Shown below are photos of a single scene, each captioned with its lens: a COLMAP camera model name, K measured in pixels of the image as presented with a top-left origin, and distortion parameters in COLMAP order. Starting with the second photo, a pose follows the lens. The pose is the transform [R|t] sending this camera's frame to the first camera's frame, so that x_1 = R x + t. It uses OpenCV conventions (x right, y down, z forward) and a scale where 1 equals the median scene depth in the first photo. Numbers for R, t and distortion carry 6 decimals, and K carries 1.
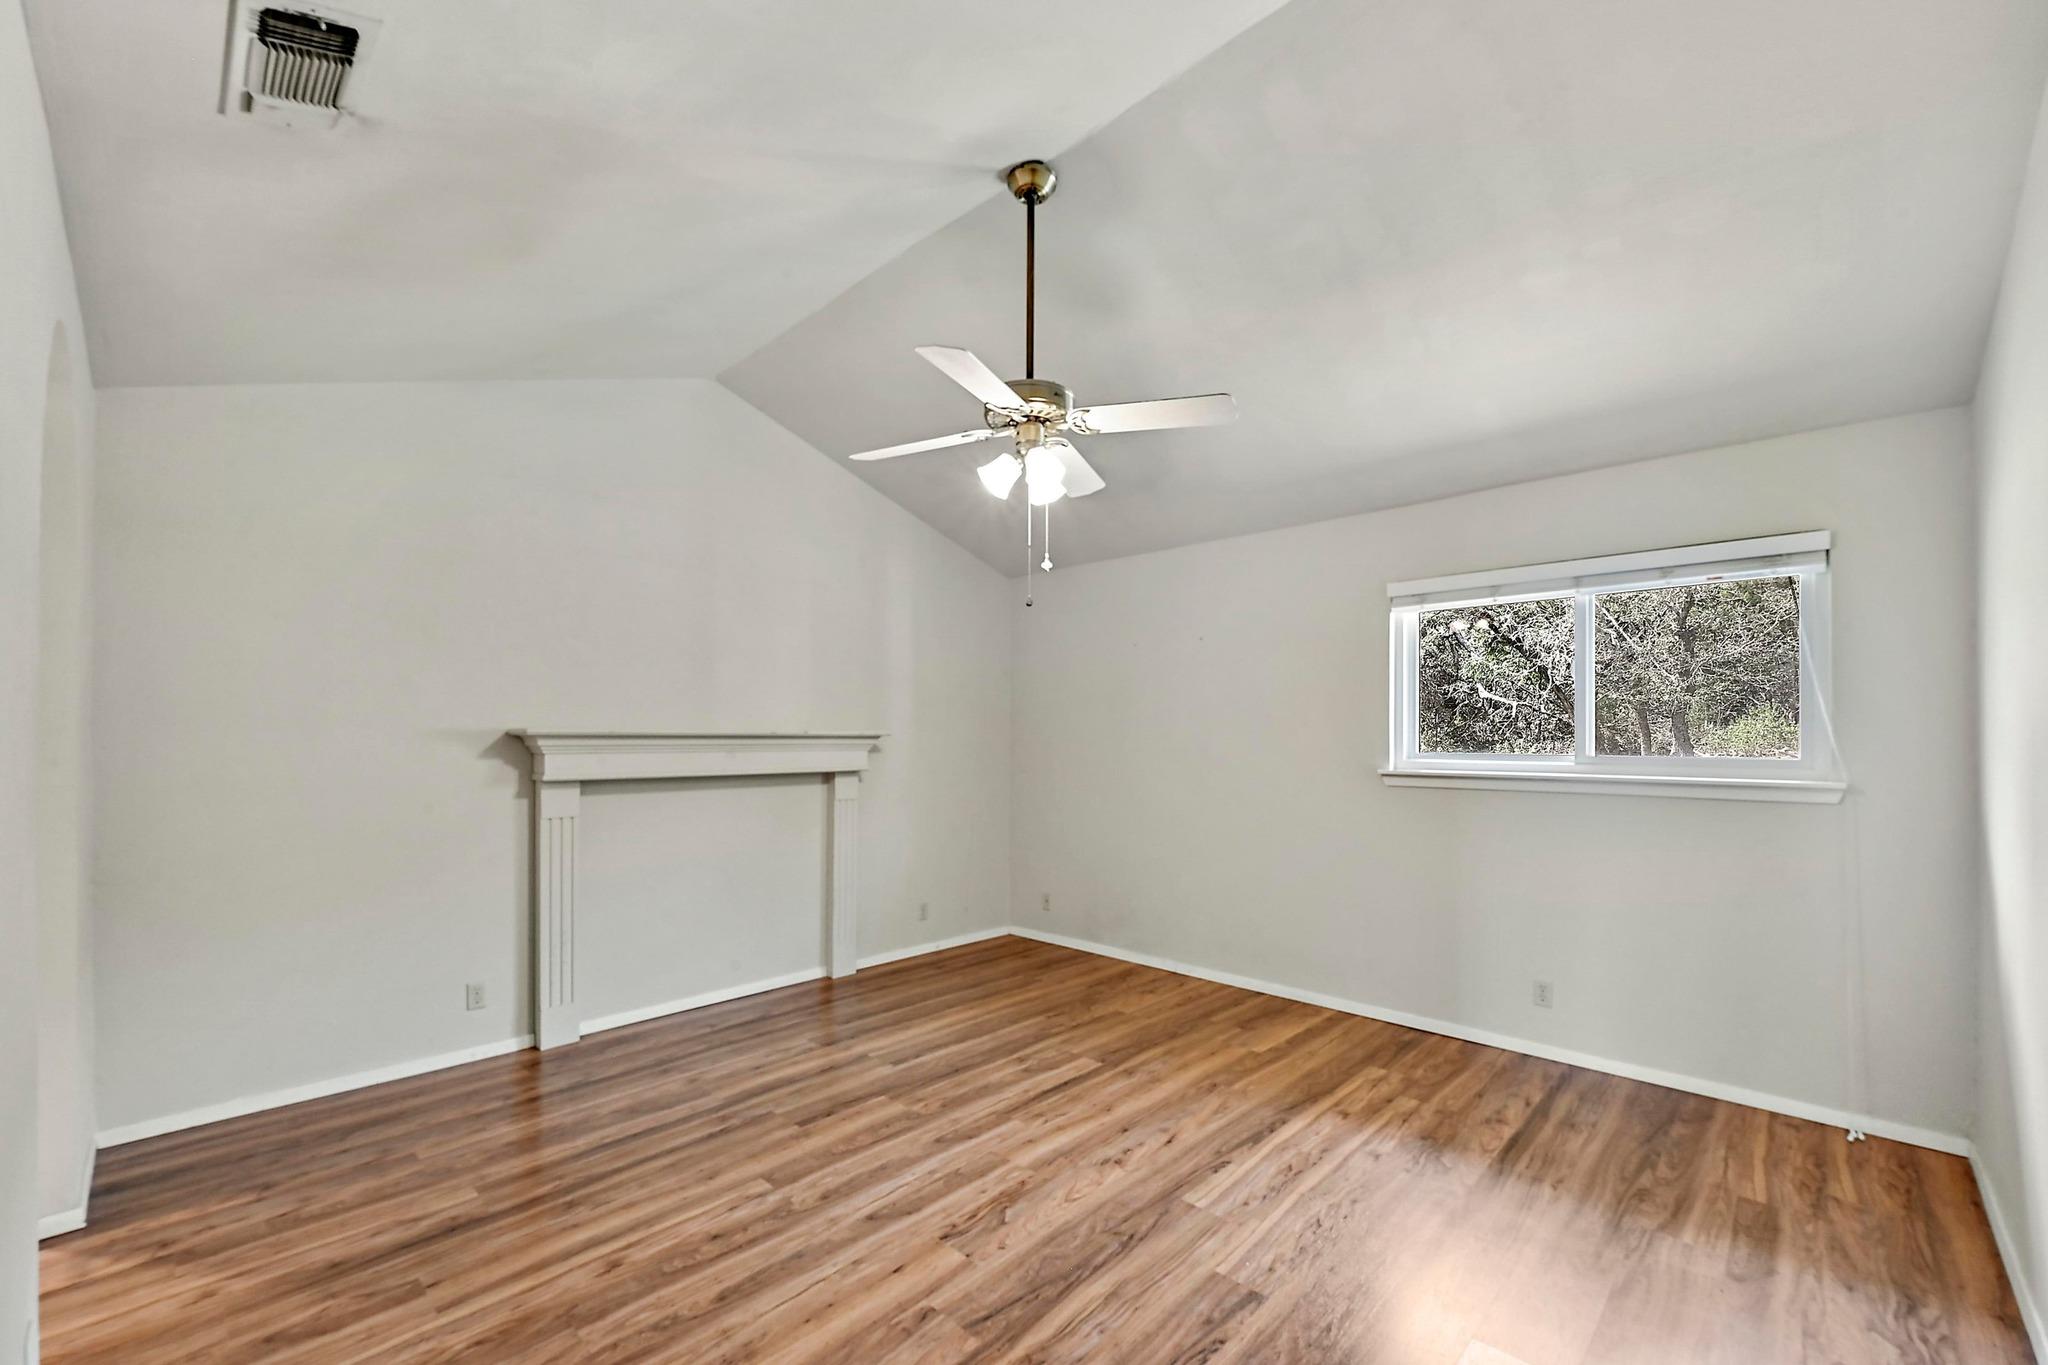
lens RADIAL K [[831.0, 0, 1054.0], [0, 831.0, 720.1], [0, 0, 1]] dist [0.001657, 0.000658]
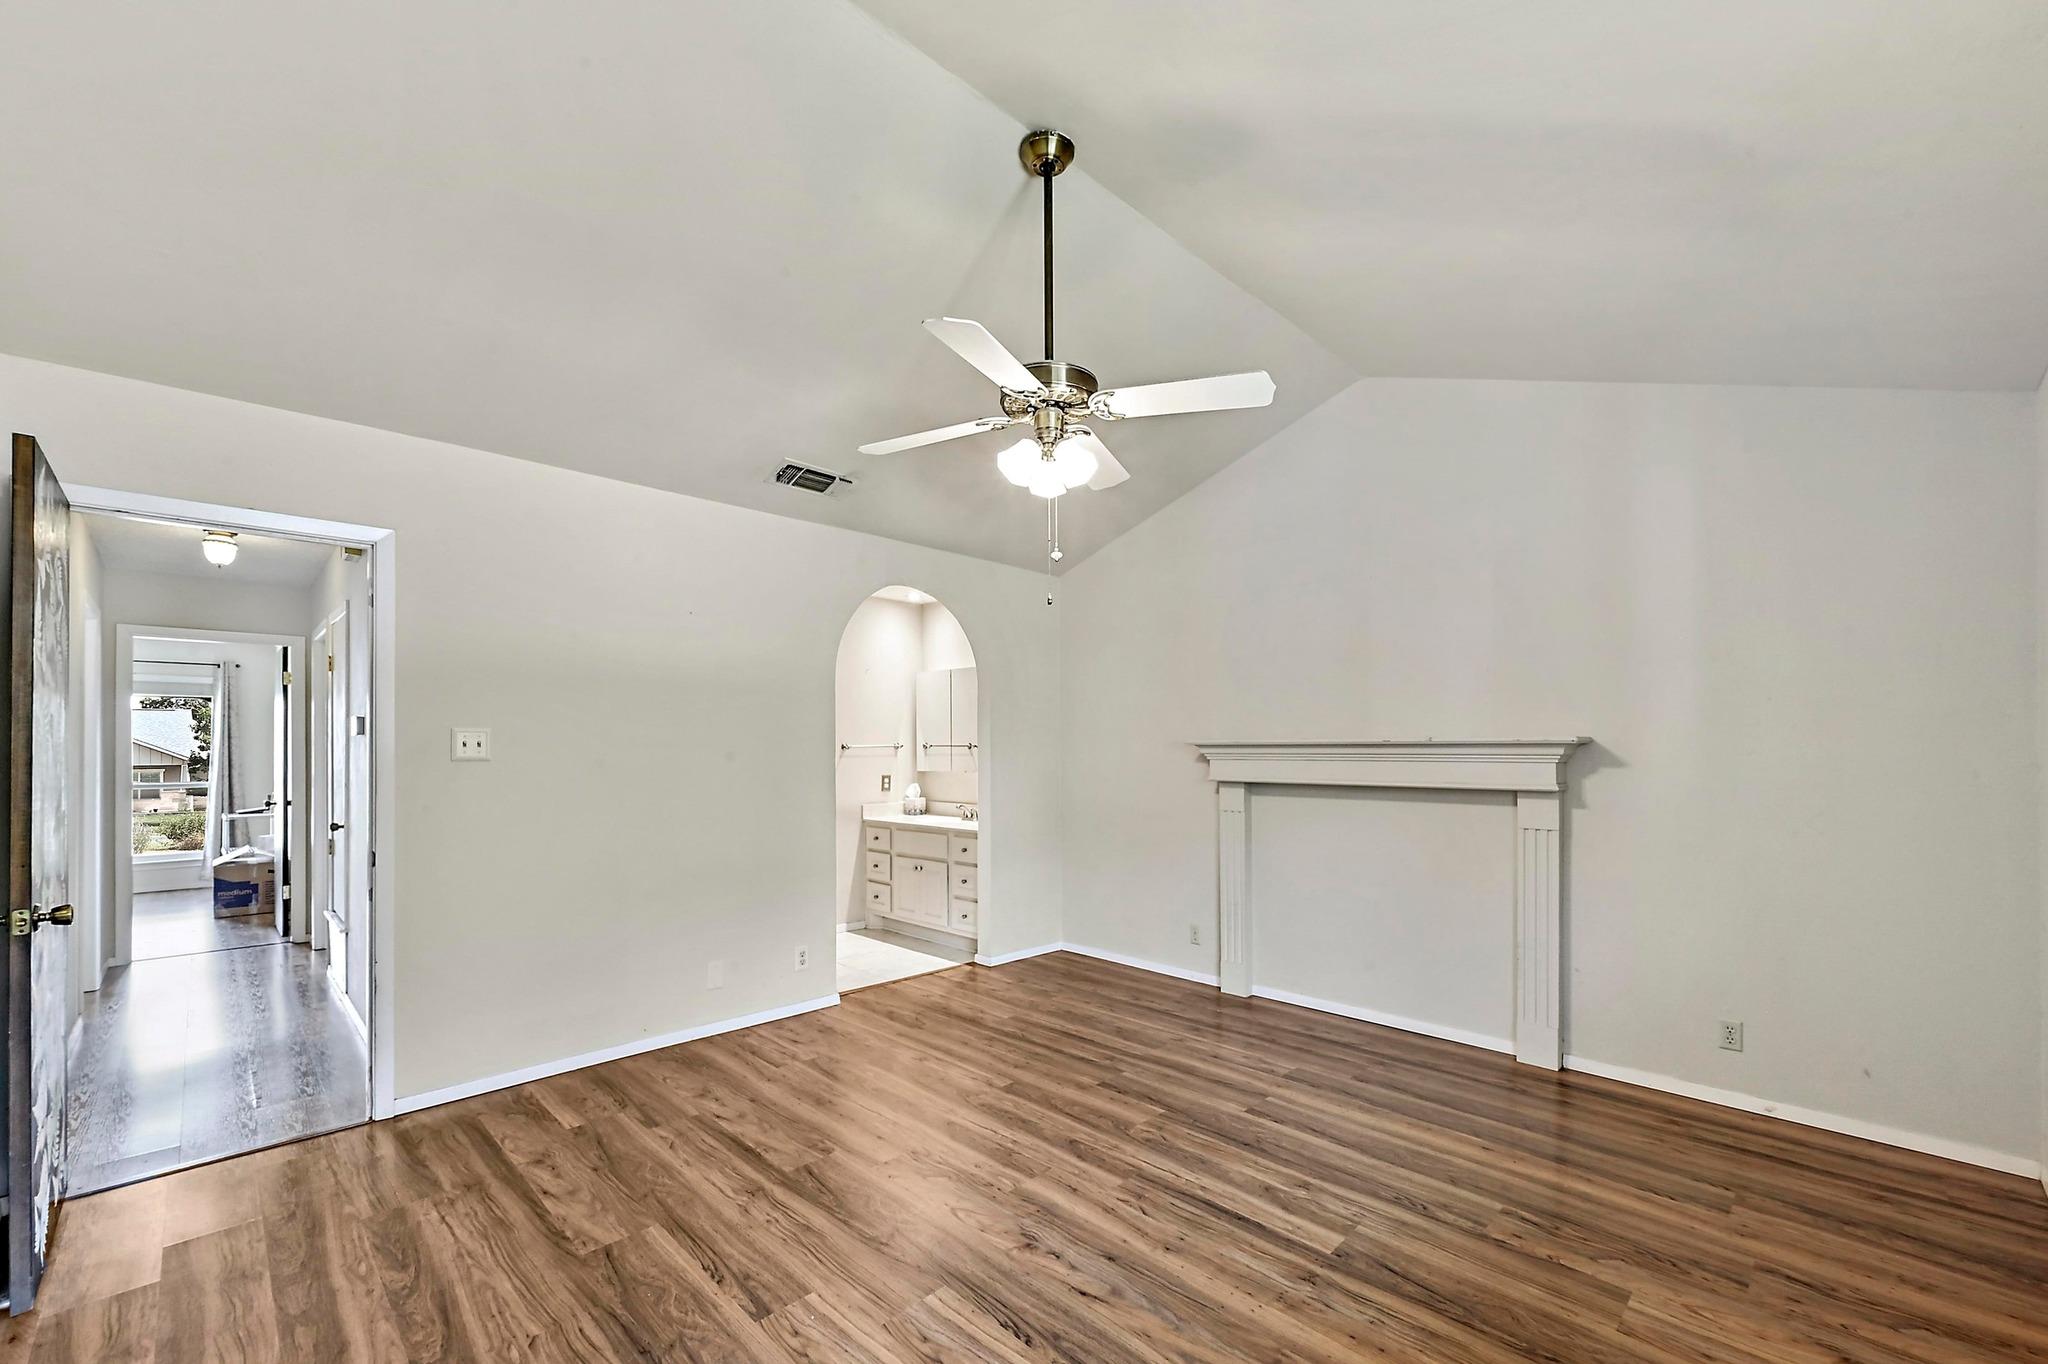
lens RADIAL K [[840.1, 0, 1028.1], [0, 840.1, 738.7], [0, 0, 1]] dist [0.001850, 0.000106]
pose [[-0.049415, -0.013043, -0.998693, 0.803436], [0.023709, 0.999618, -0.014228, 0.023042], [0.998497, -0.024381, -0.049087, 0.901546]]
